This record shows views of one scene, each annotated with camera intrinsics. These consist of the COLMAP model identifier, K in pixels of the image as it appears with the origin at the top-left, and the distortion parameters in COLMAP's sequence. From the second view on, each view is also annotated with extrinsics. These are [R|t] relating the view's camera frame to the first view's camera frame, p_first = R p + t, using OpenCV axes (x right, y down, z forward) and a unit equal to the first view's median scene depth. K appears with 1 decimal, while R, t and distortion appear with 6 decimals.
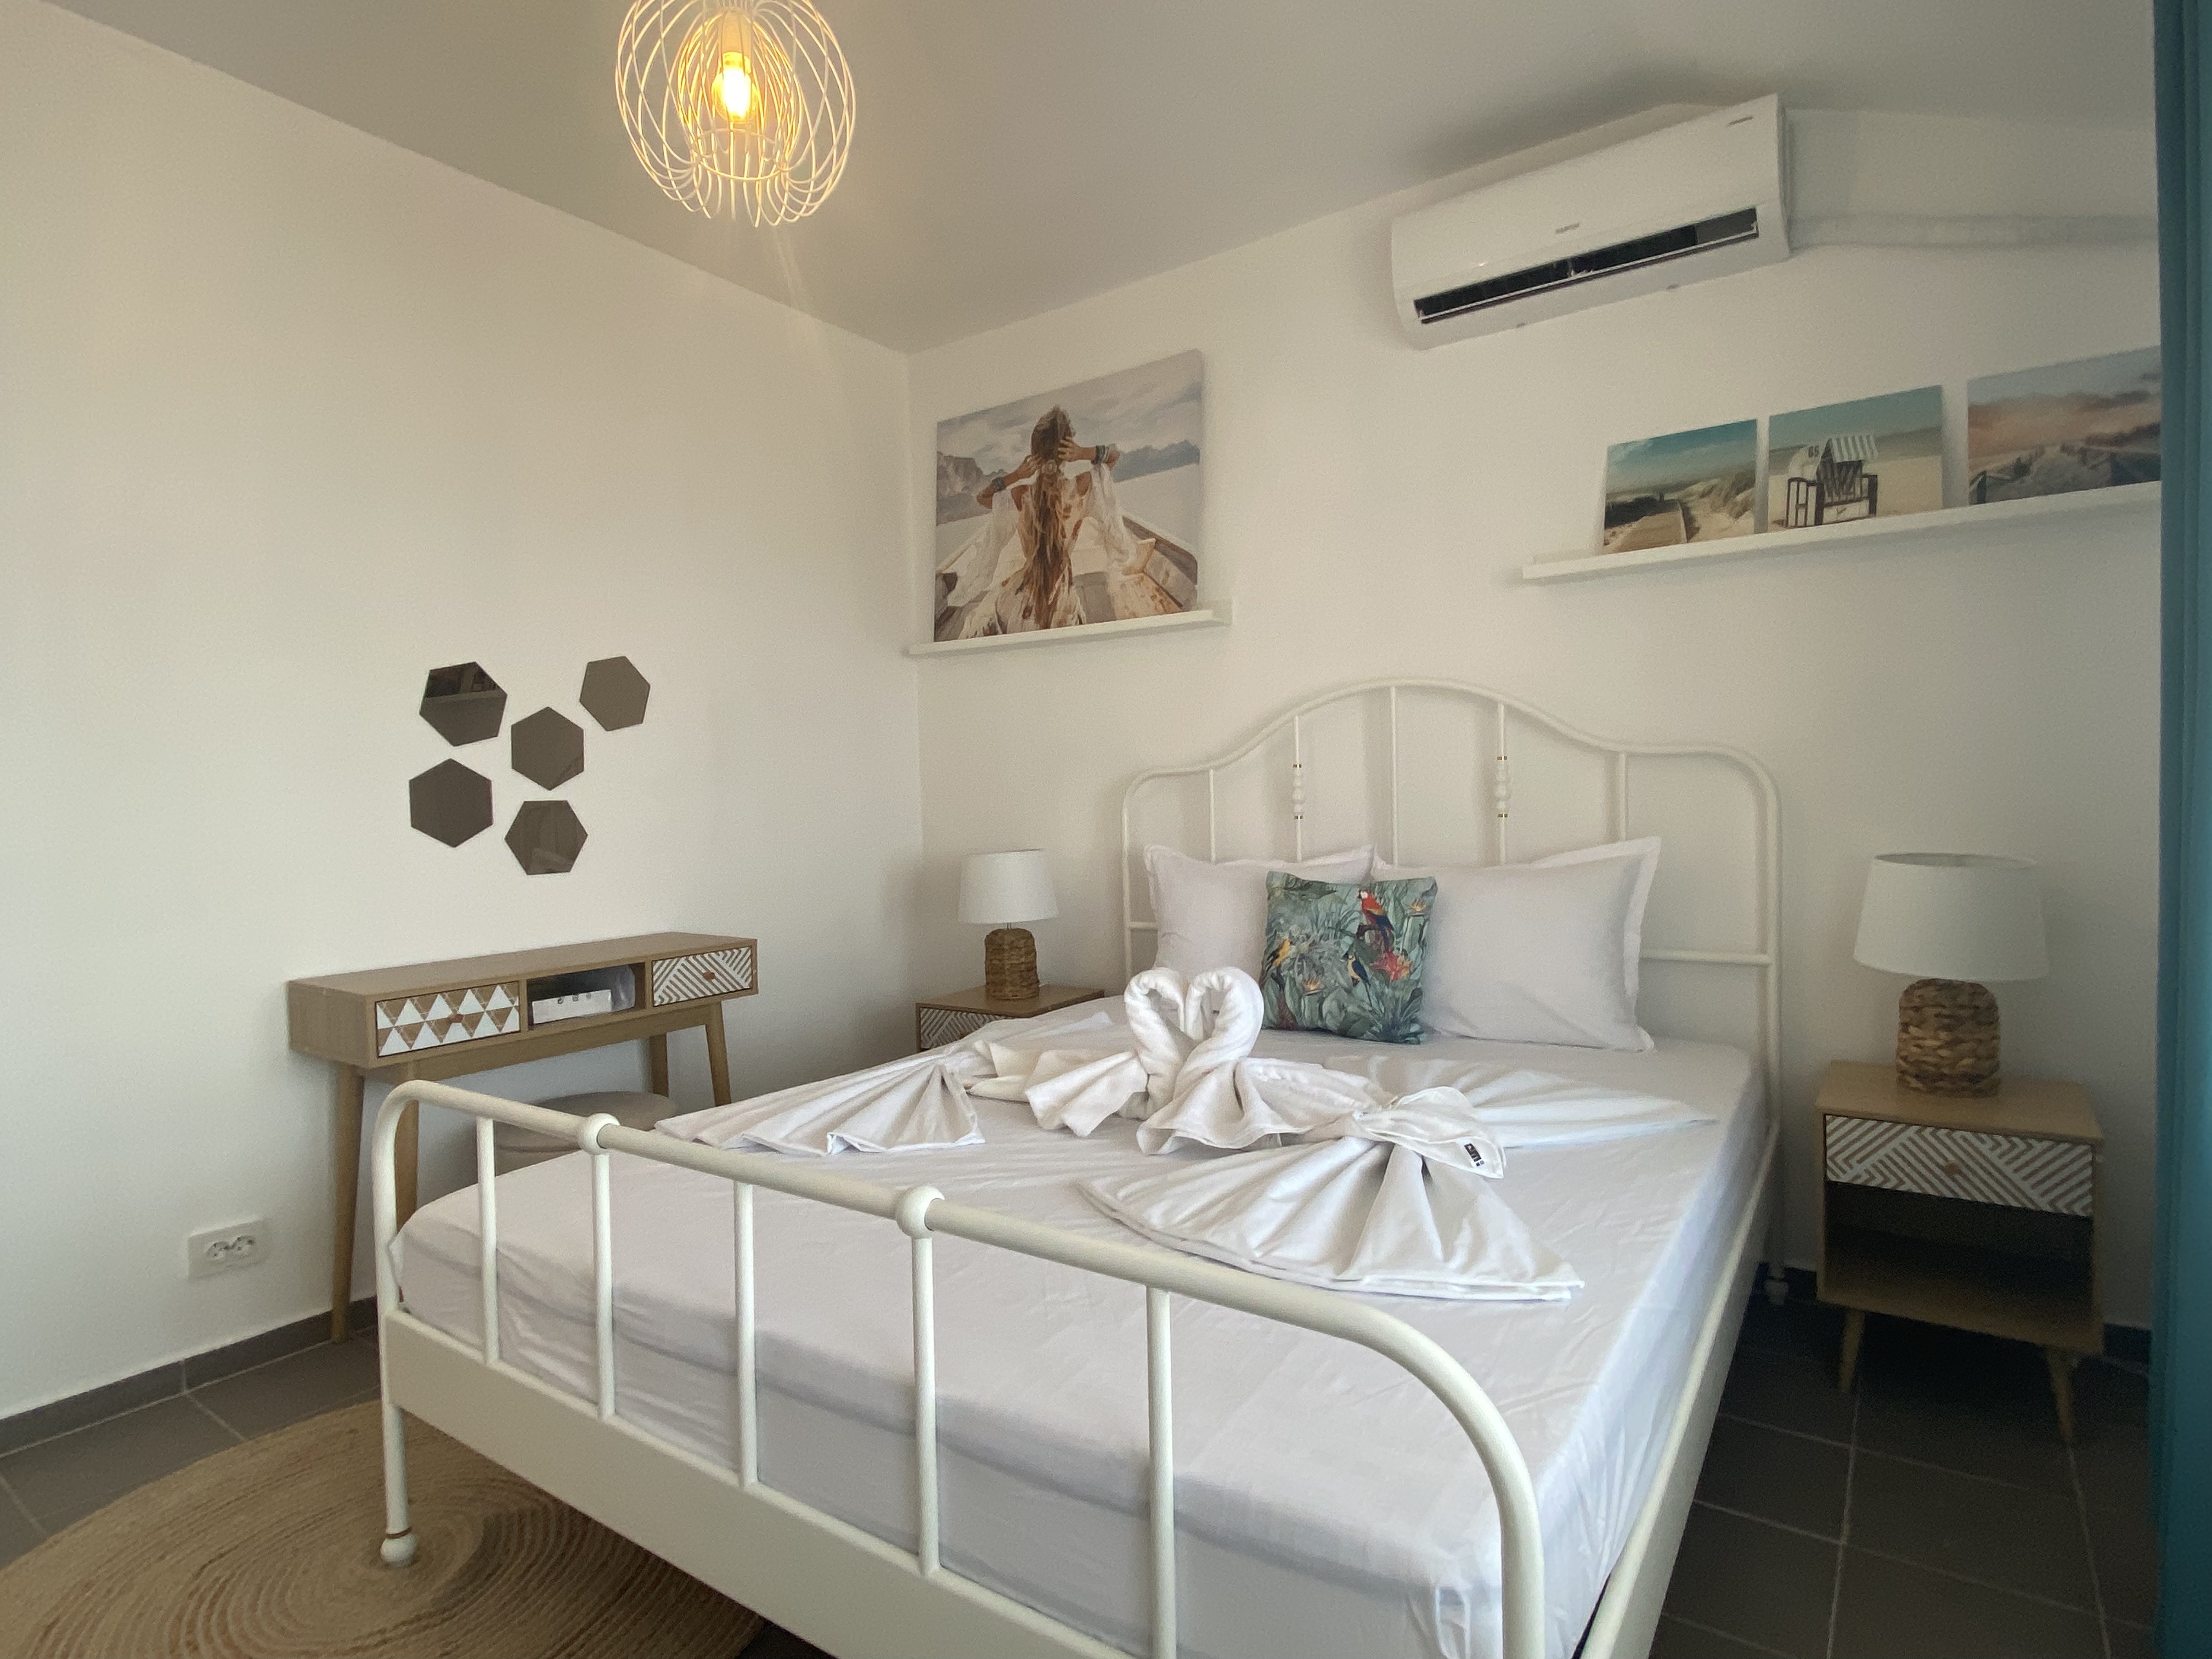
lens RADIAL K [[1145.1, 0, 1104.5], [0, 1145.1, 829.7], [0, 0, 1]] dist [0.061317, -0.057405]
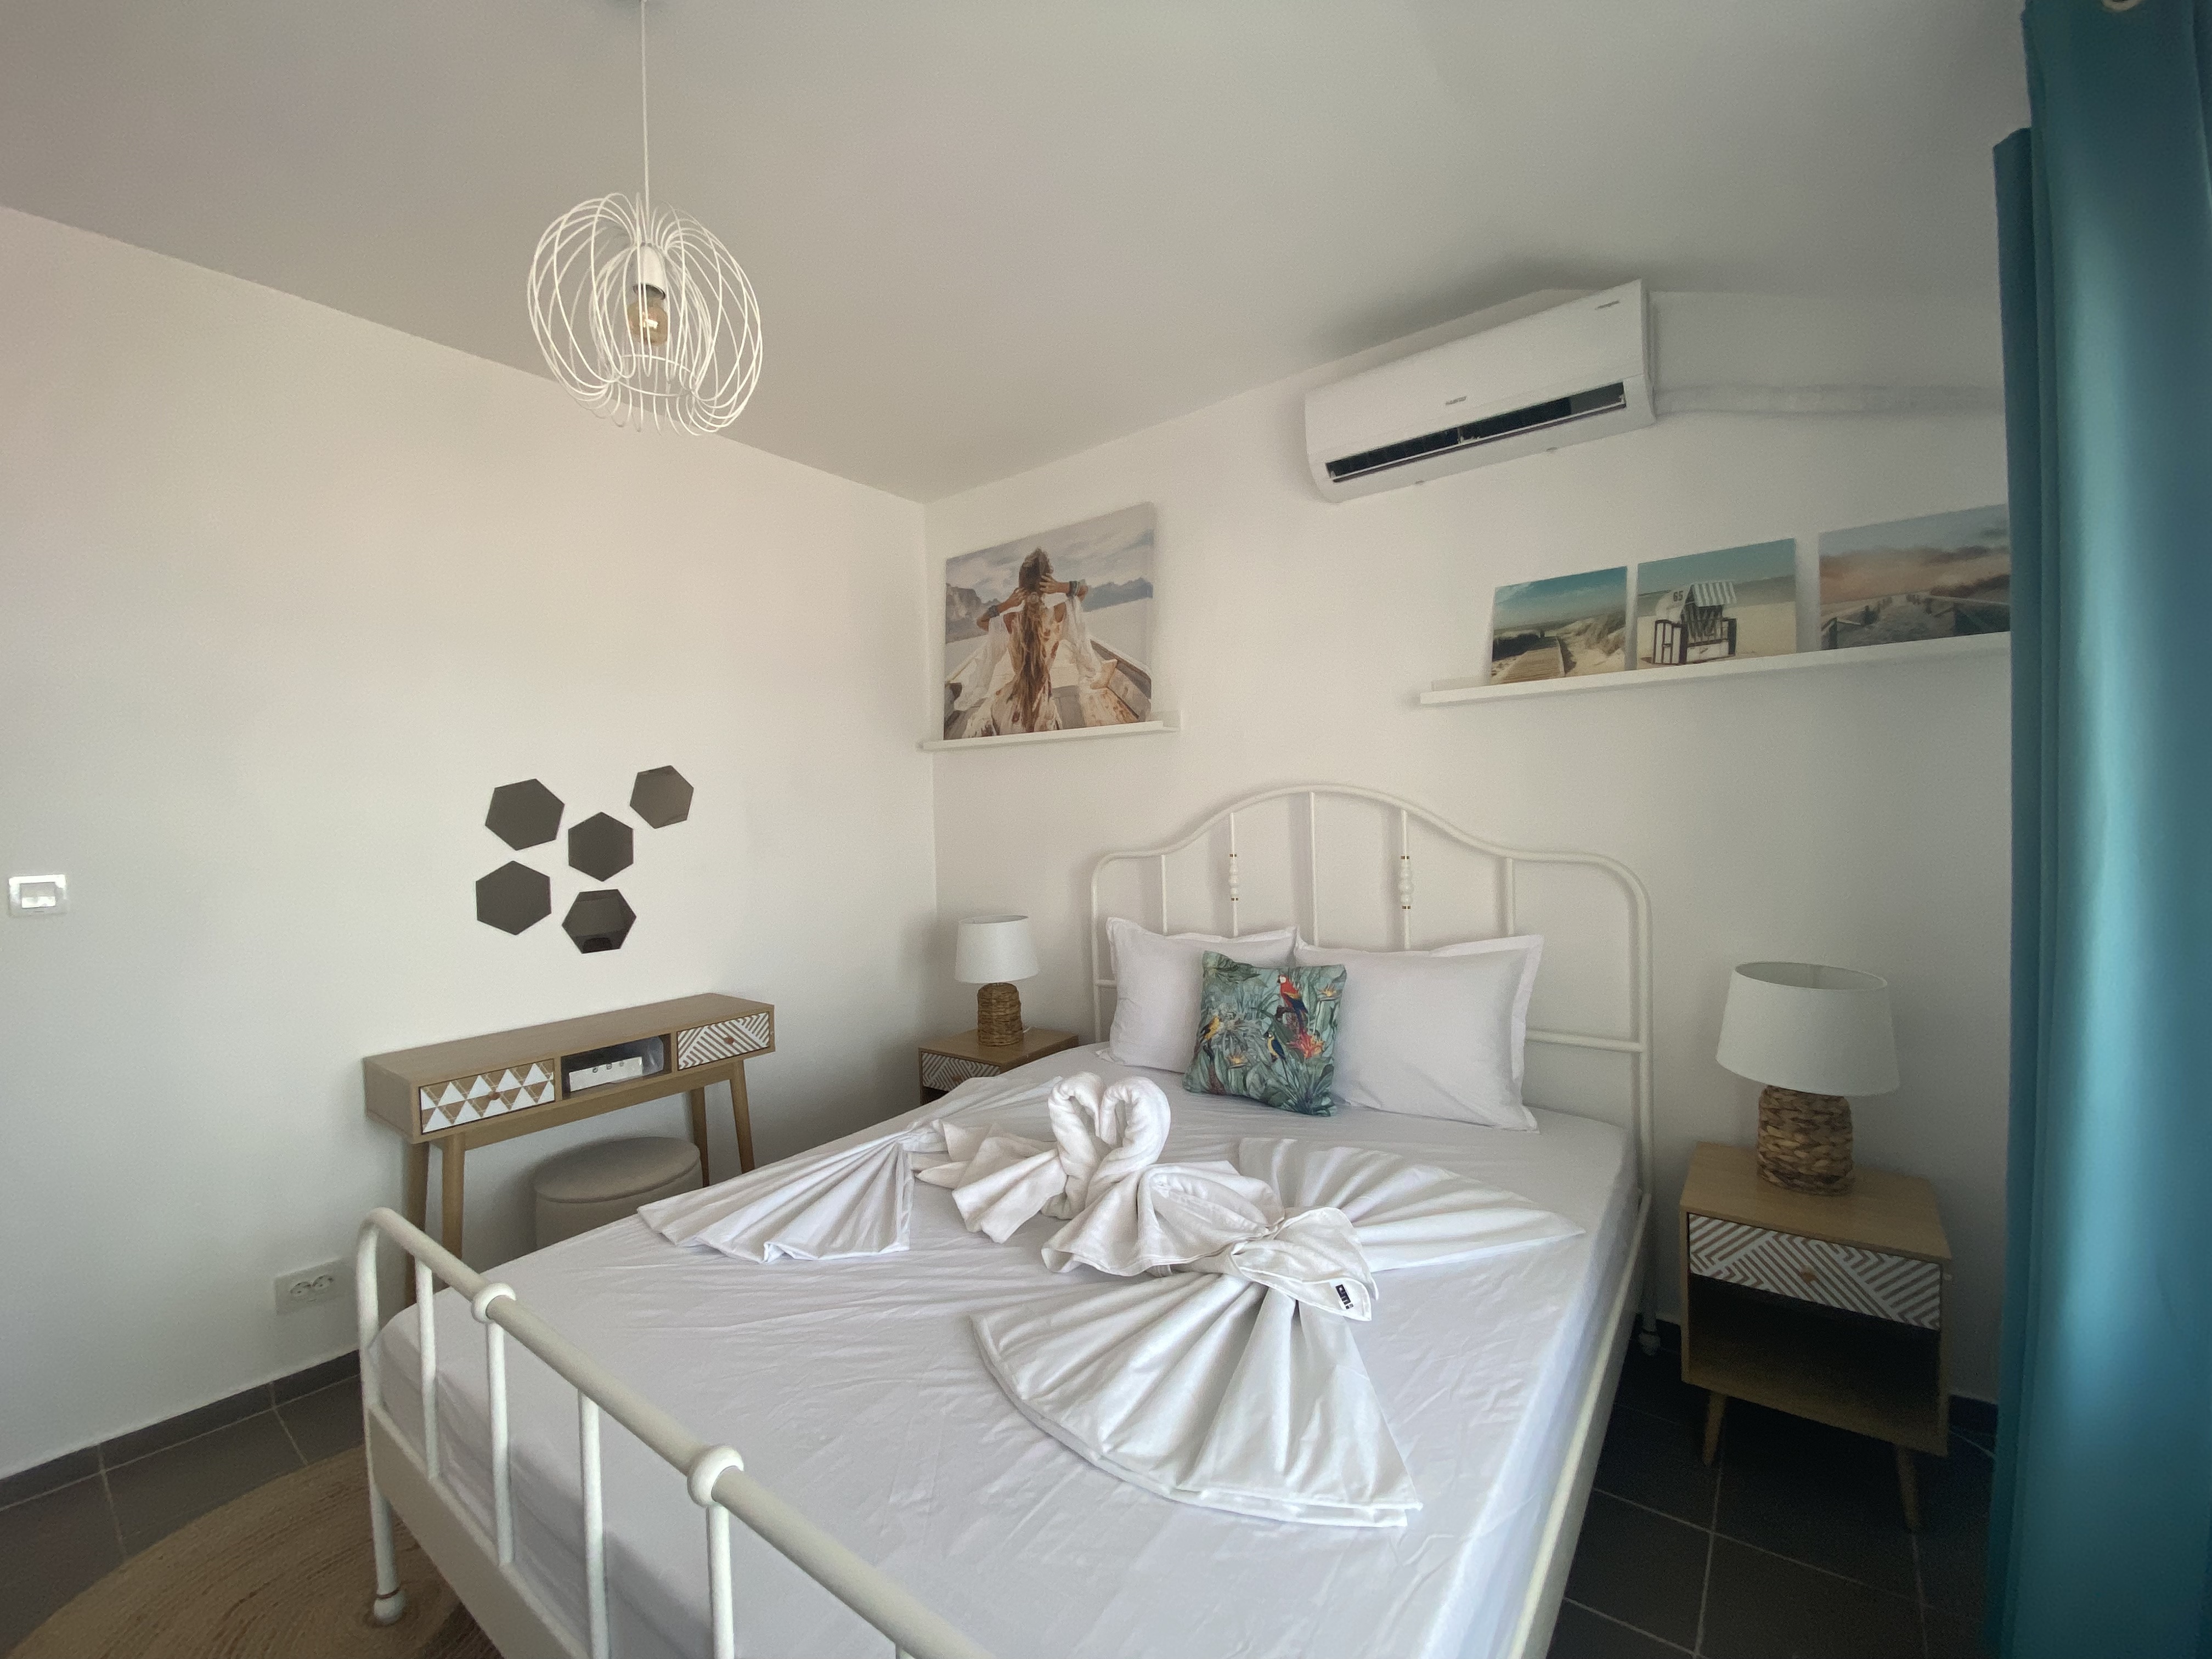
lens RADIAL K [[882.7, 0, 1101.7], [0, 882.7, 828.9], [0, 0, 1]] dist [0.041191, -0.034438]
pose [[0.999118, -0.002199, -0.041940, 0.082692], [0.001810, 0.999955, -0.009303, -0.086266], [0.041959, 0.009218, 0.999077, 0.107419]]
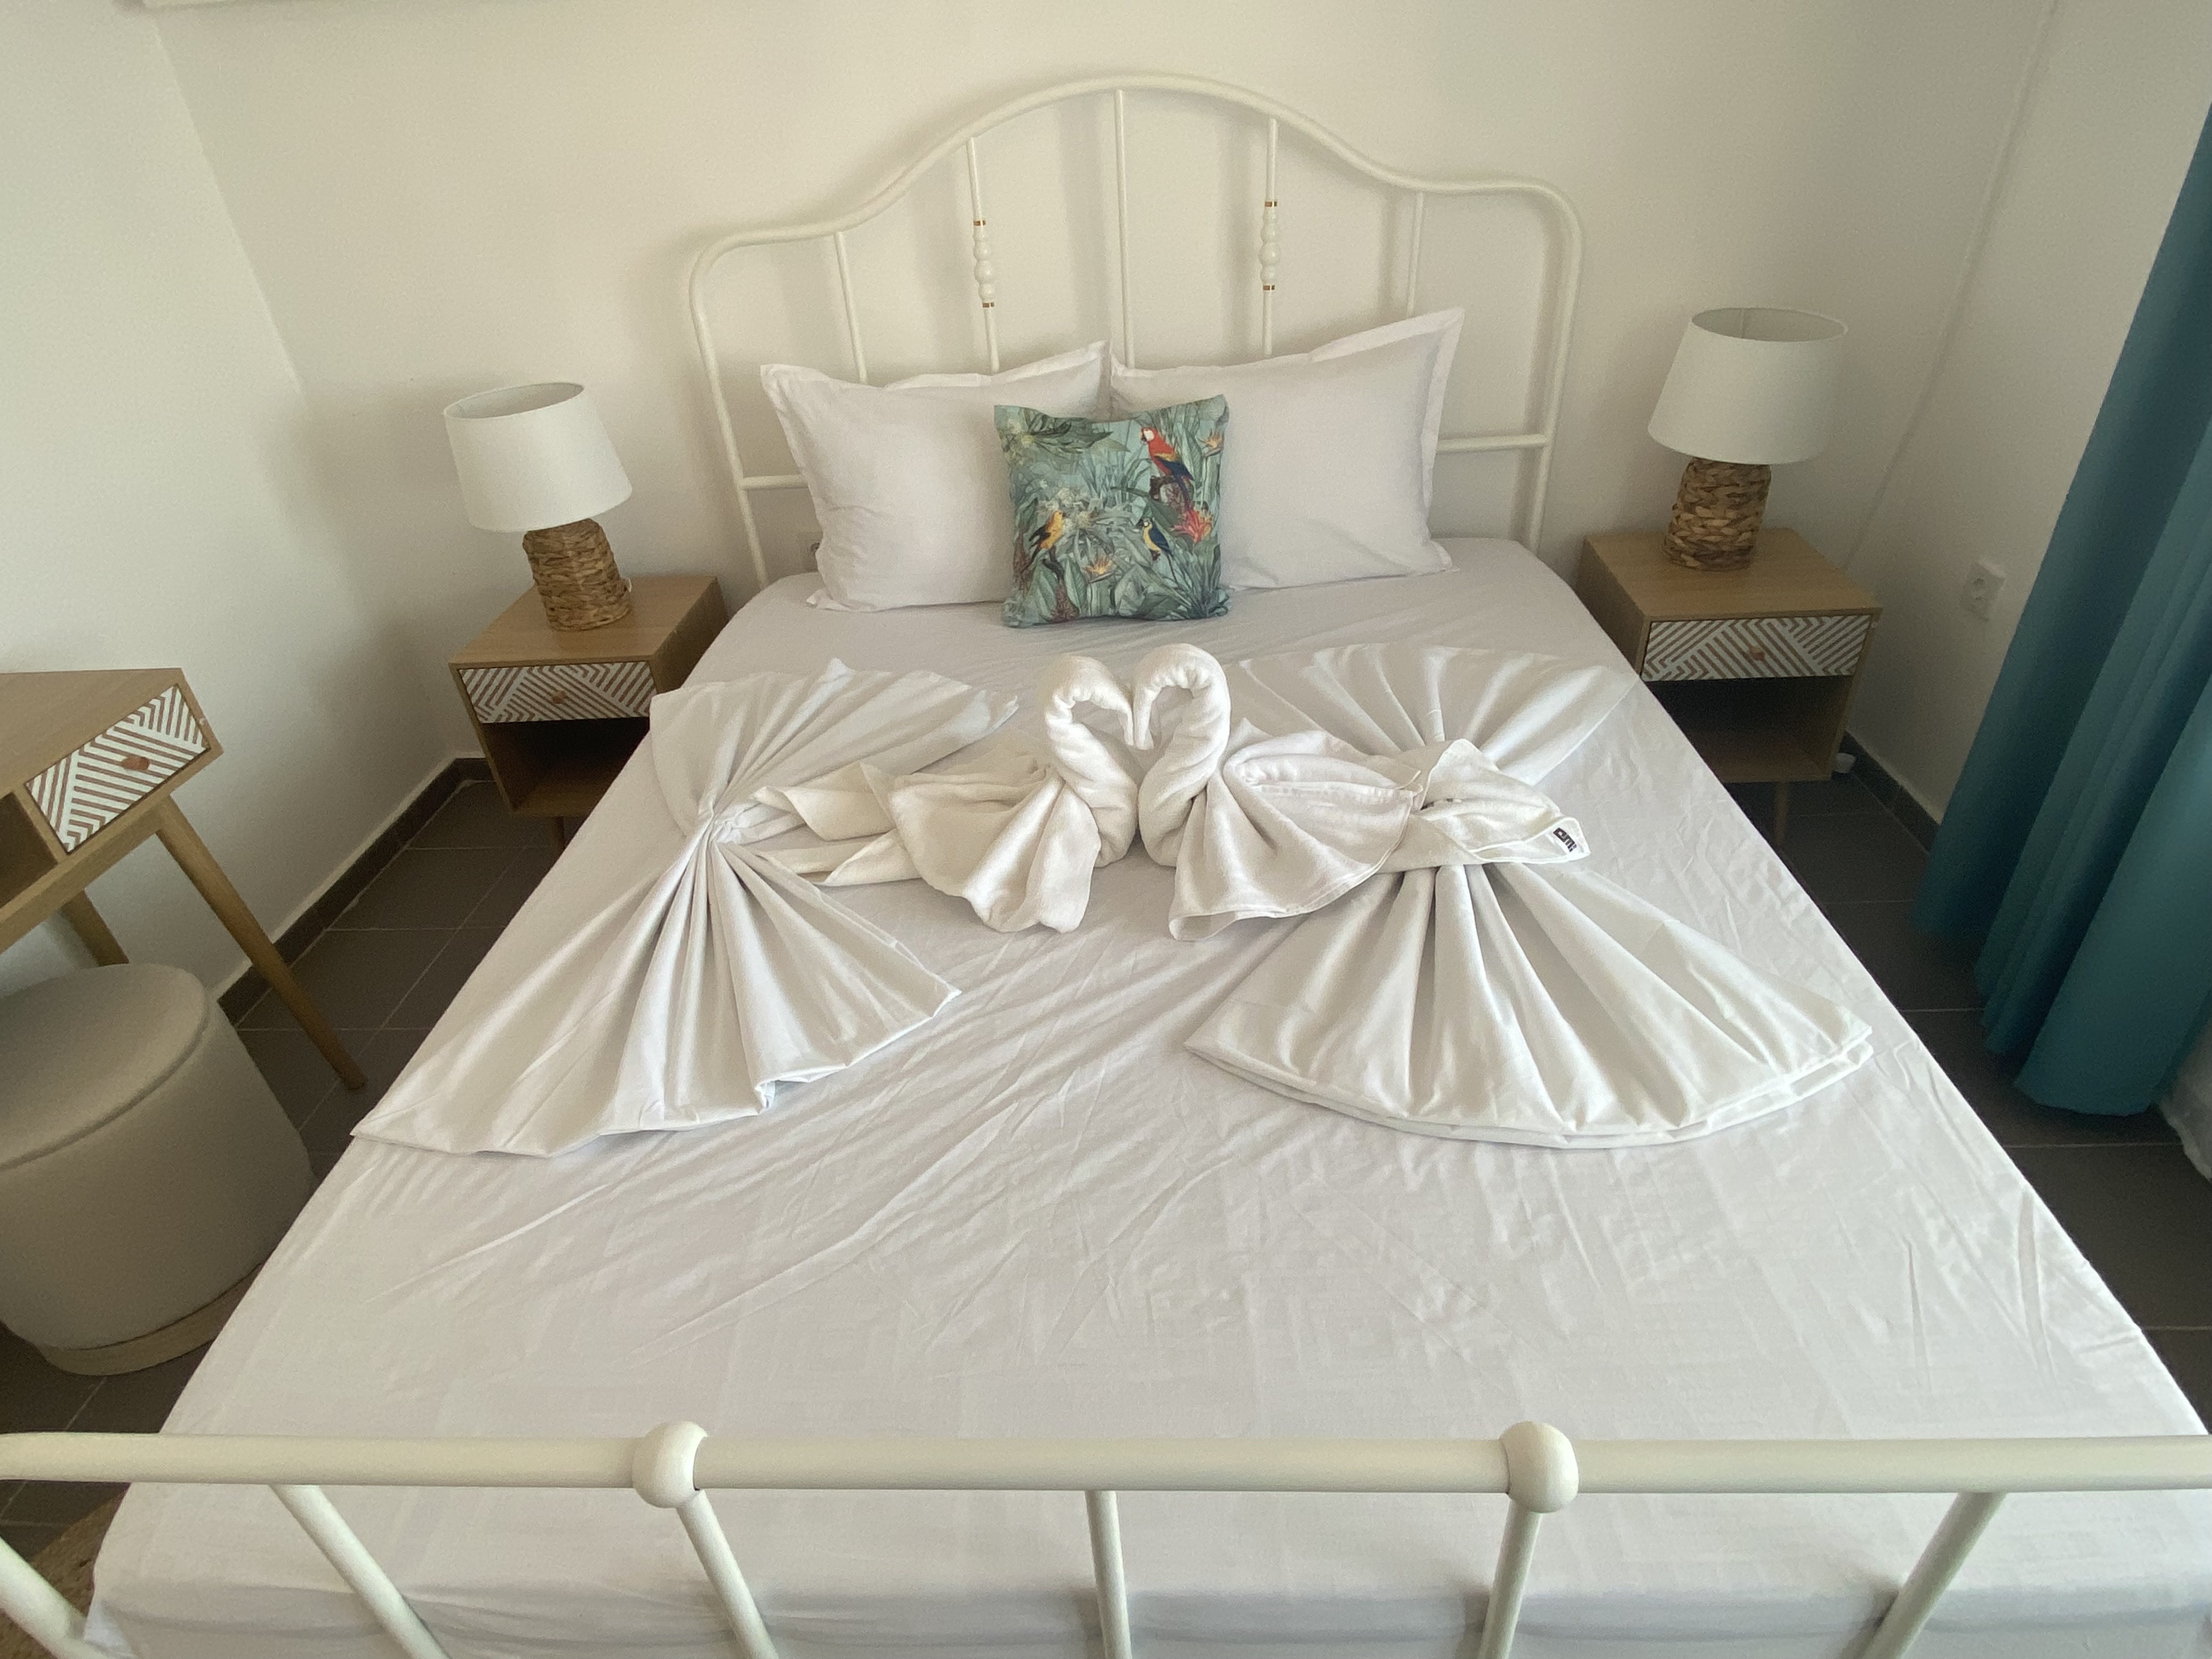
lens RADIAL K [[1181.0, 0, 1103.4], [0, 1181.0, 820.0], [0, 0, 1]] dist [0.102799, -0.113495]
pose [[0.846402, -0.312248, 0.431400, -0.219276], [0.056371, 0.858052, 0.510460, -0.129013], [-0.529553, -0.407735, 0.743858, 0.326451]]
